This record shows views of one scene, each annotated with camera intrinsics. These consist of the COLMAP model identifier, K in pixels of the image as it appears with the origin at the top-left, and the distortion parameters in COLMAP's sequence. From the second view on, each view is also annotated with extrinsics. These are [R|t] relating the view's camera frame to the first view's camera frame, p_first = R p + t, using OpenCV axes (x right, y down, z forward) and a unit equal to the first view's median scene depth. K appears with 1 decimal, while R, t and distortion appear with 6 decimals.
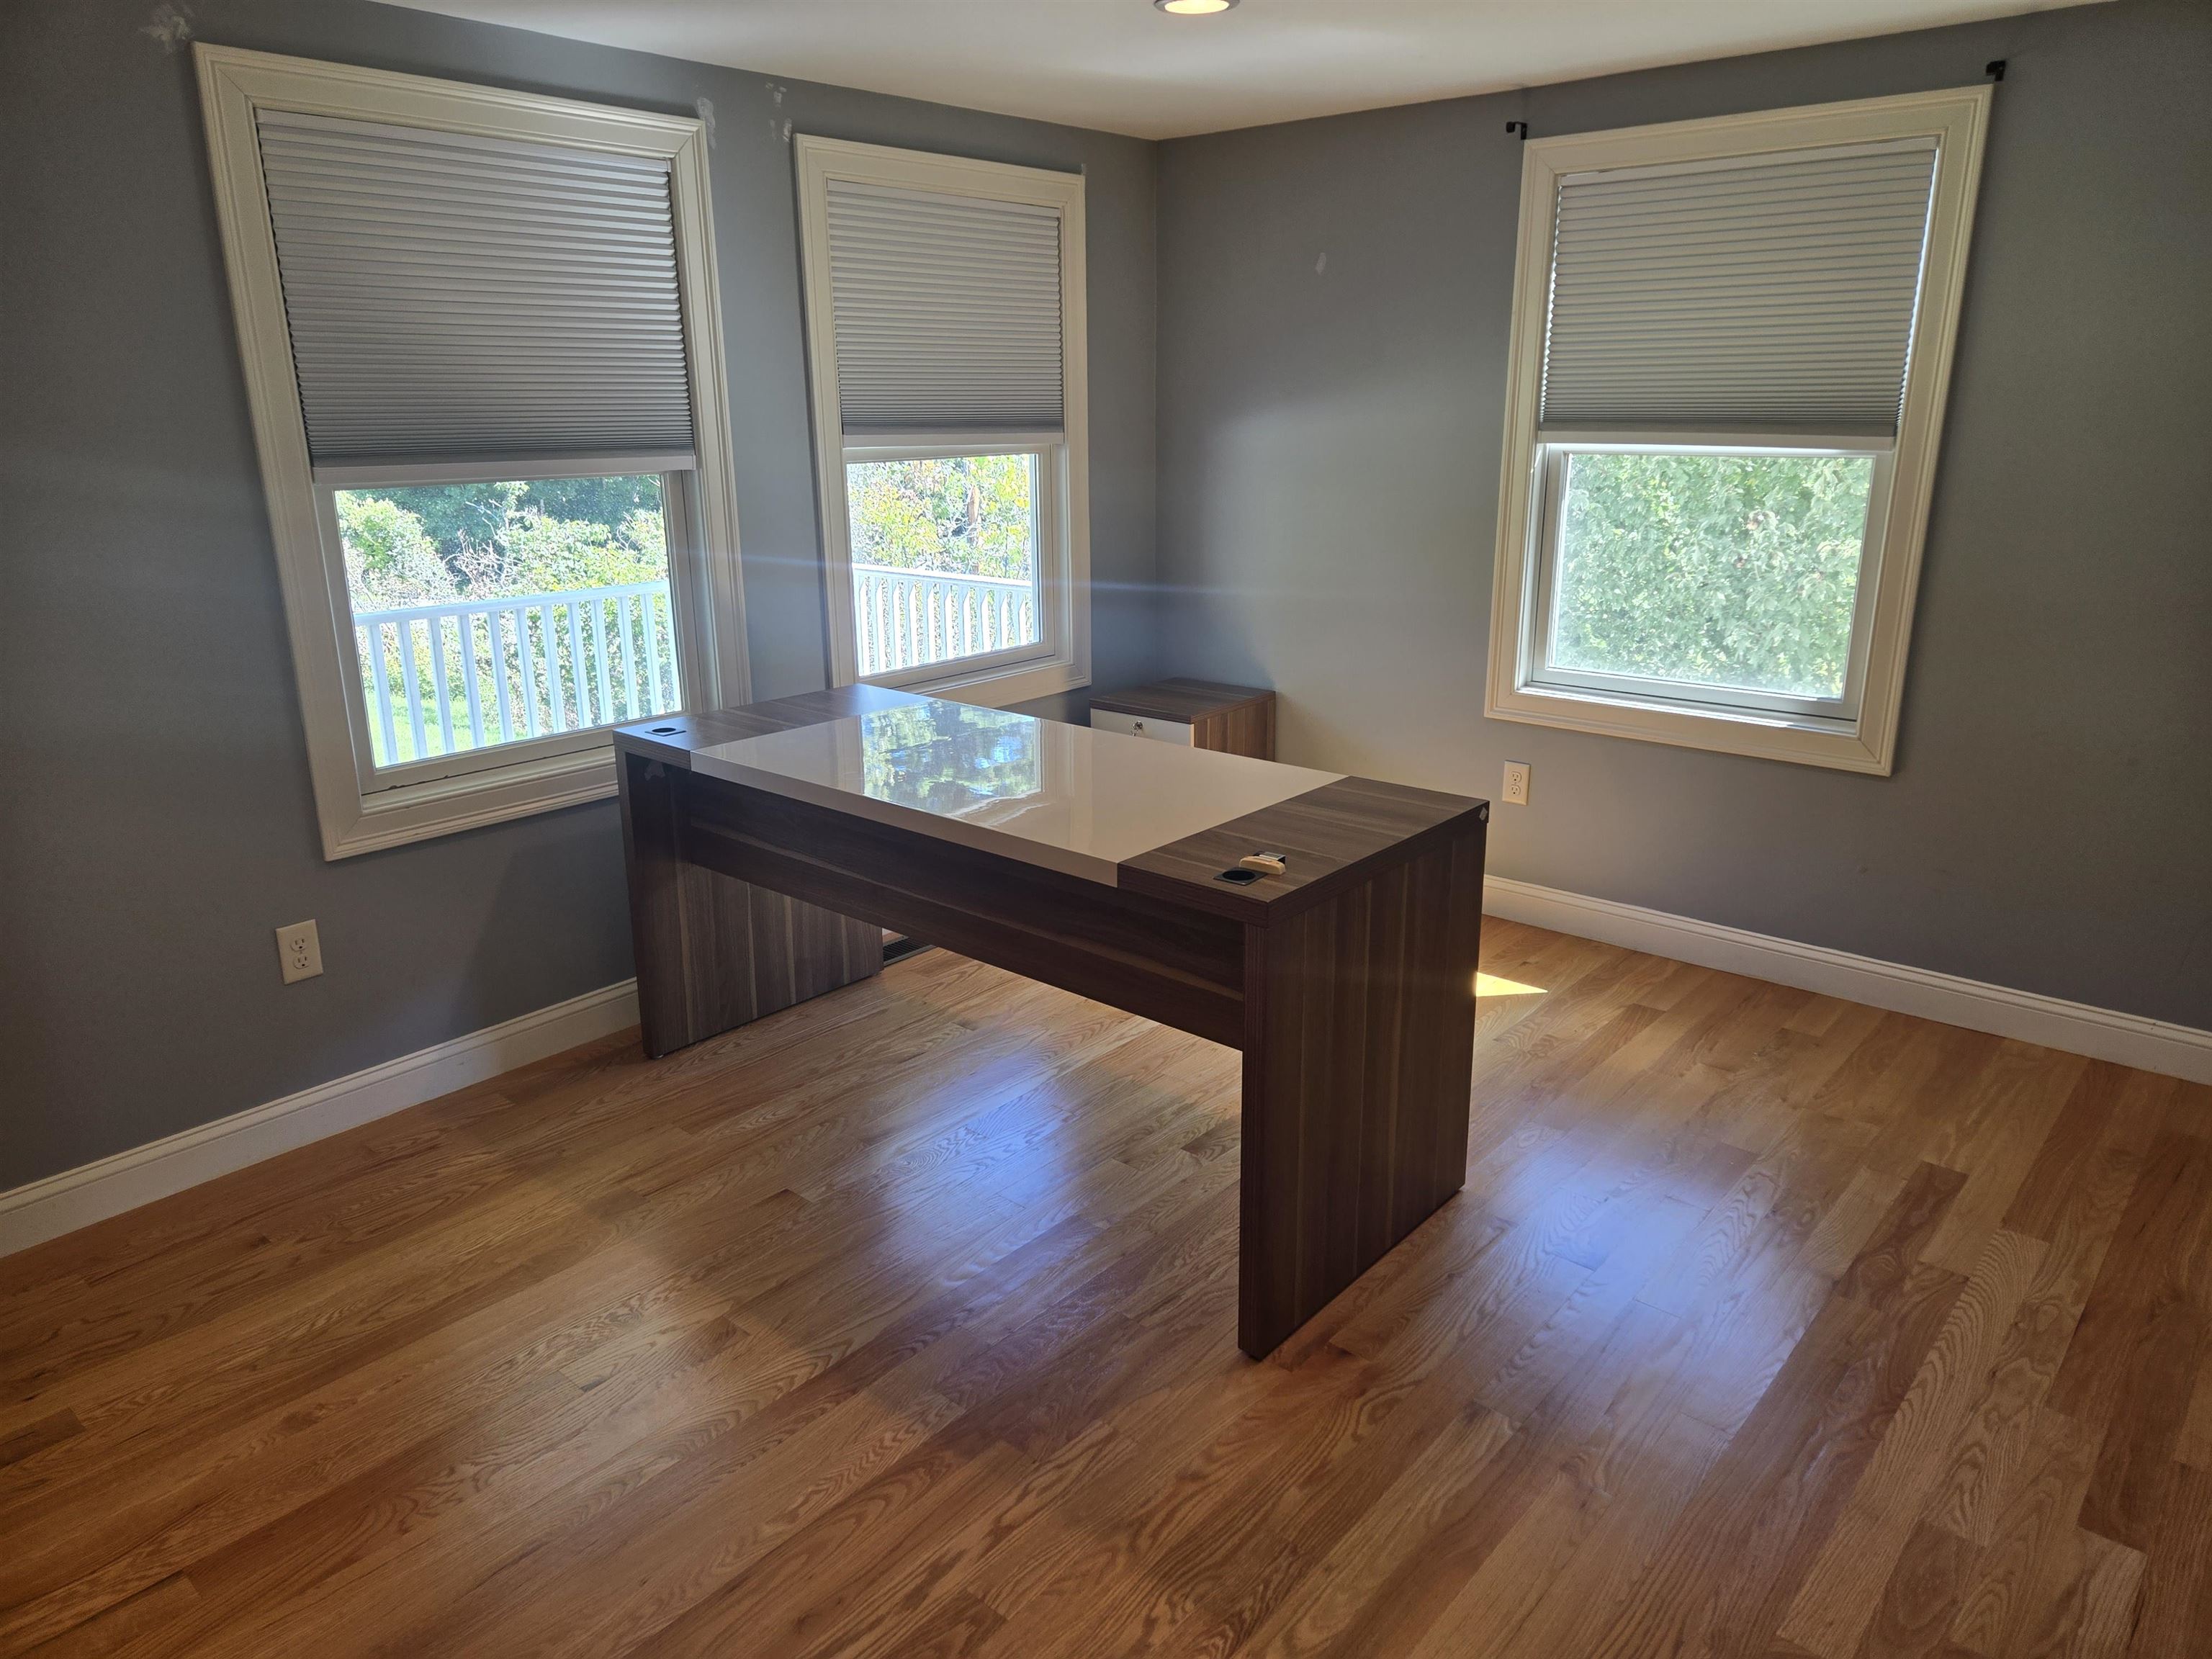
lens RADIAL K [[1488.3, 0, 1115.0], [0, 1488.3, 817.9], [0, 0, 1]] dist [0.063013, -0.044529]
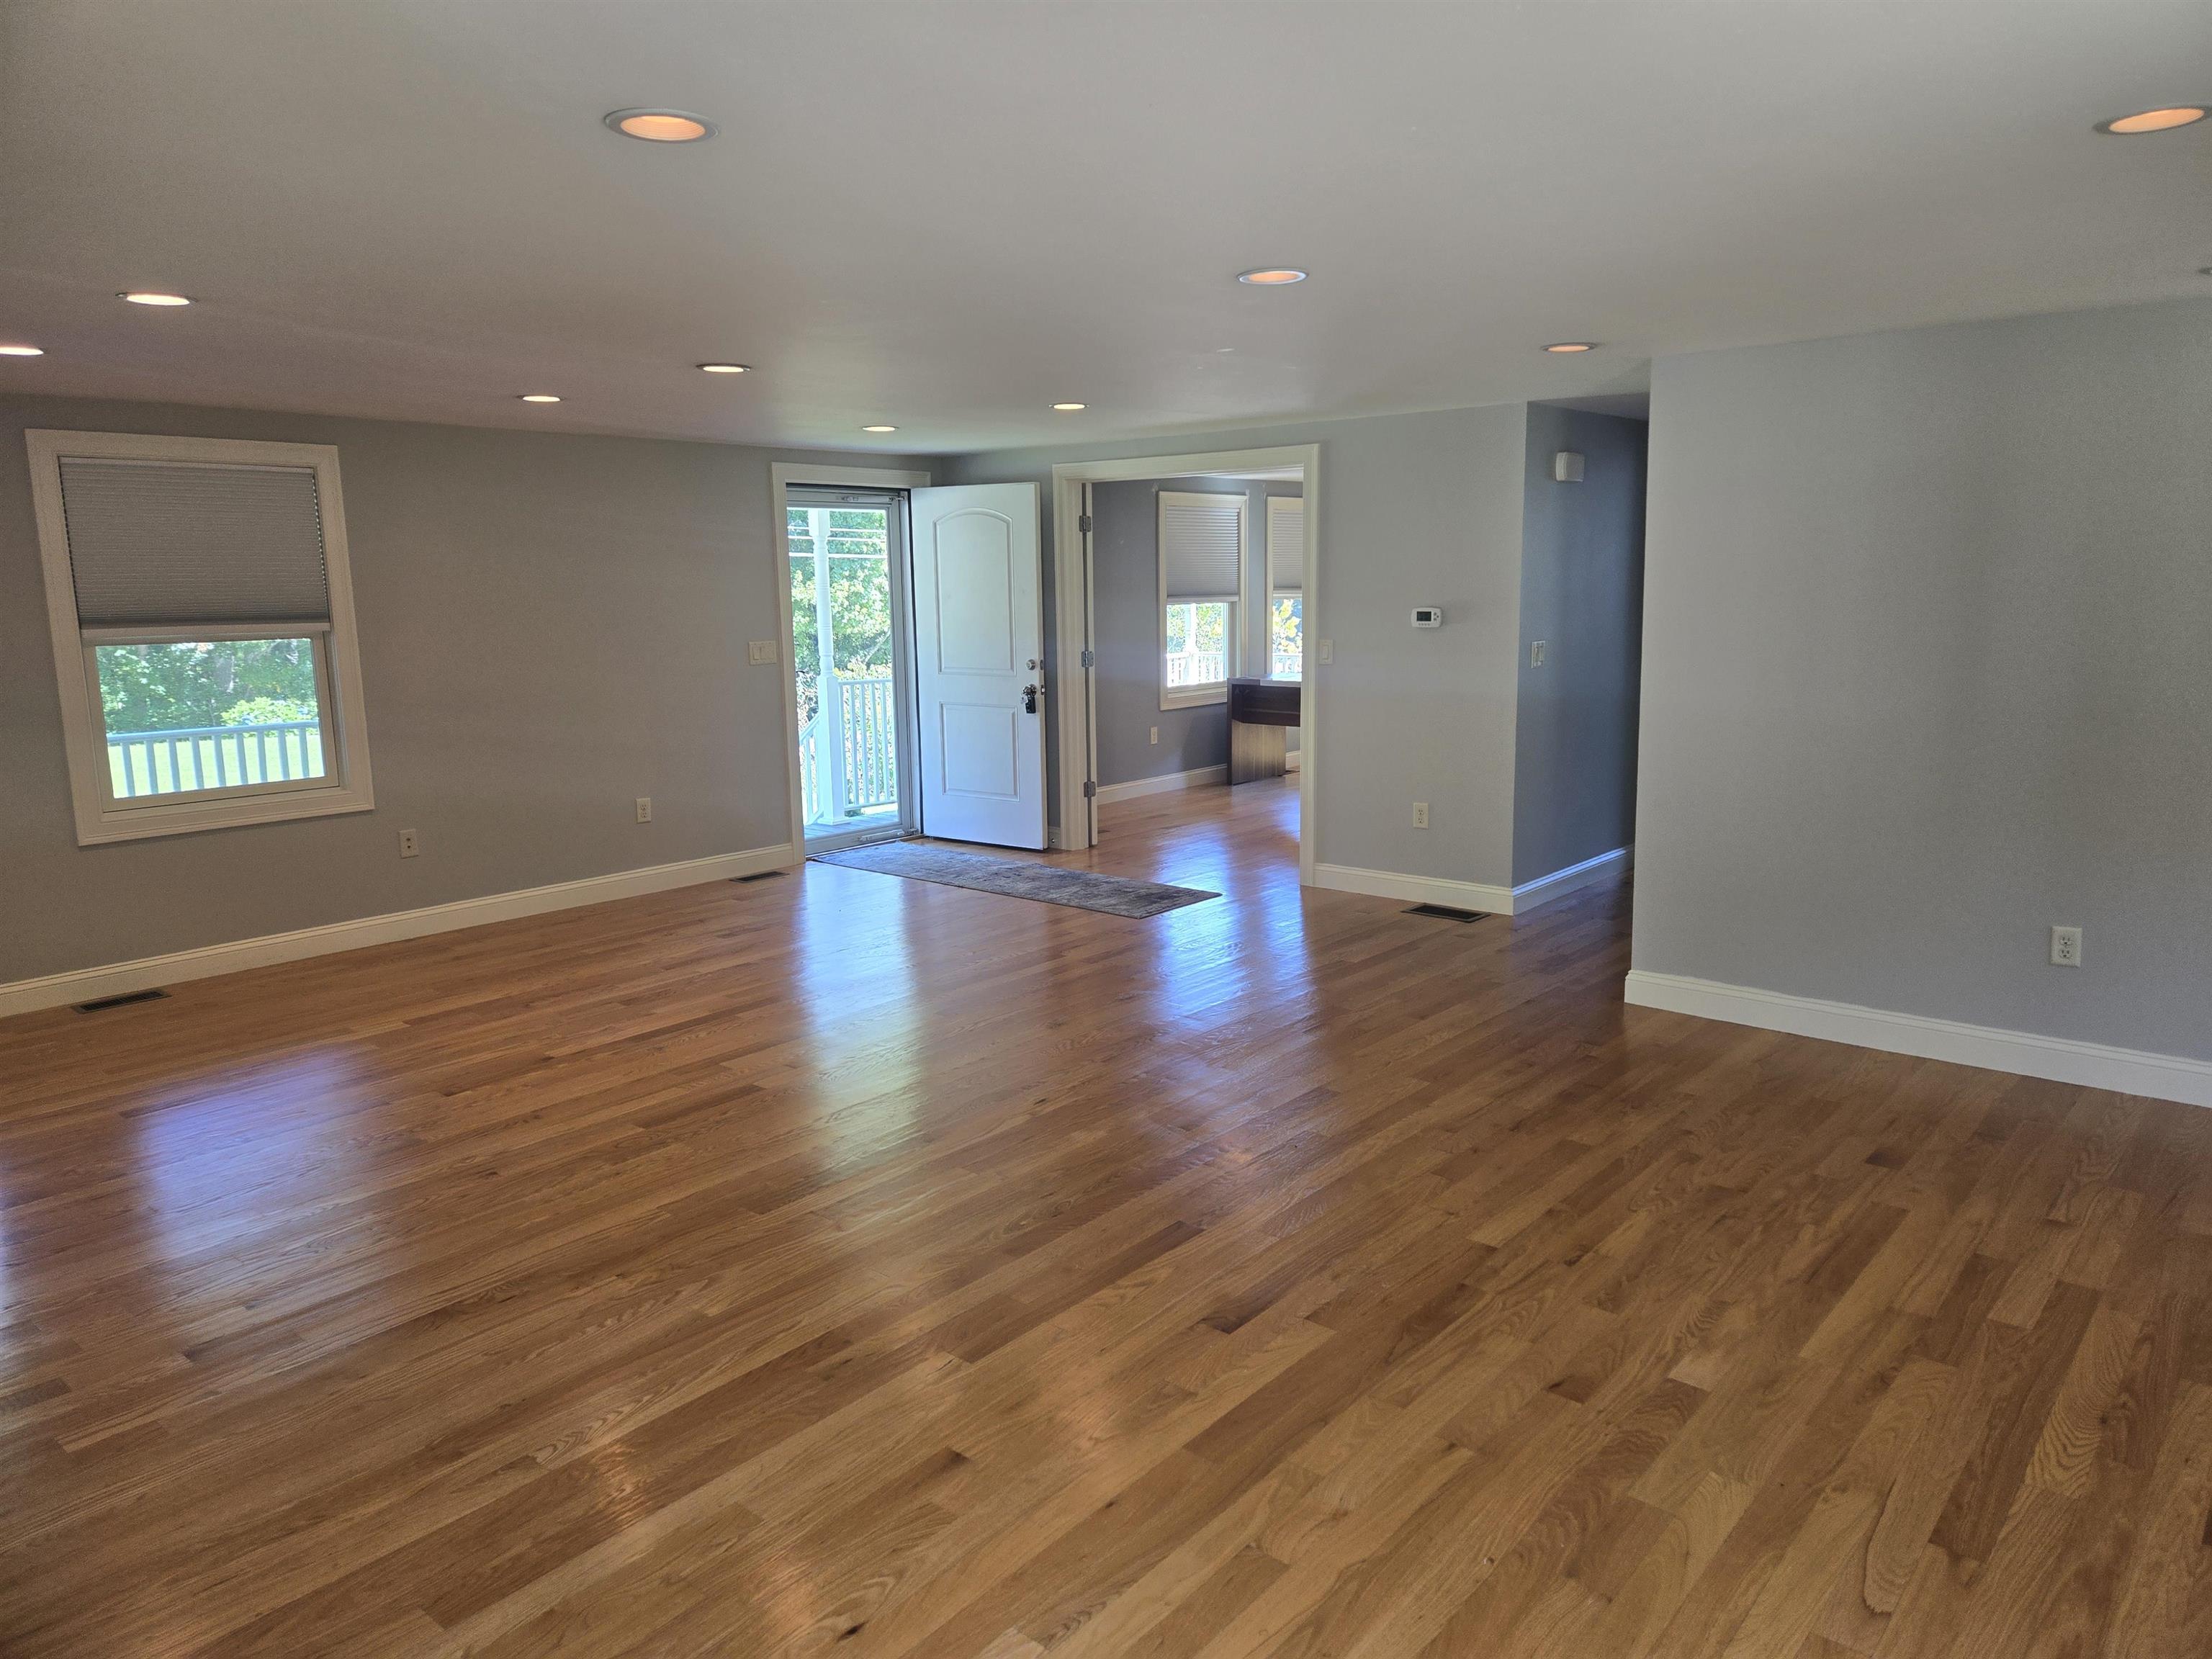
lens RADIAL K [[1488.3, 0, 1100.5], [0, 1488.3, 830.6], [0, 0, 1]] dist [0.063013, -0.044529]
pose [[0.999874, -0.011009, -0.011393, -0.543751], [0.009655, 0.993578, -0.112739, 0.599030], [0.012561, 0.112615, 0.993559, -2.067074]]
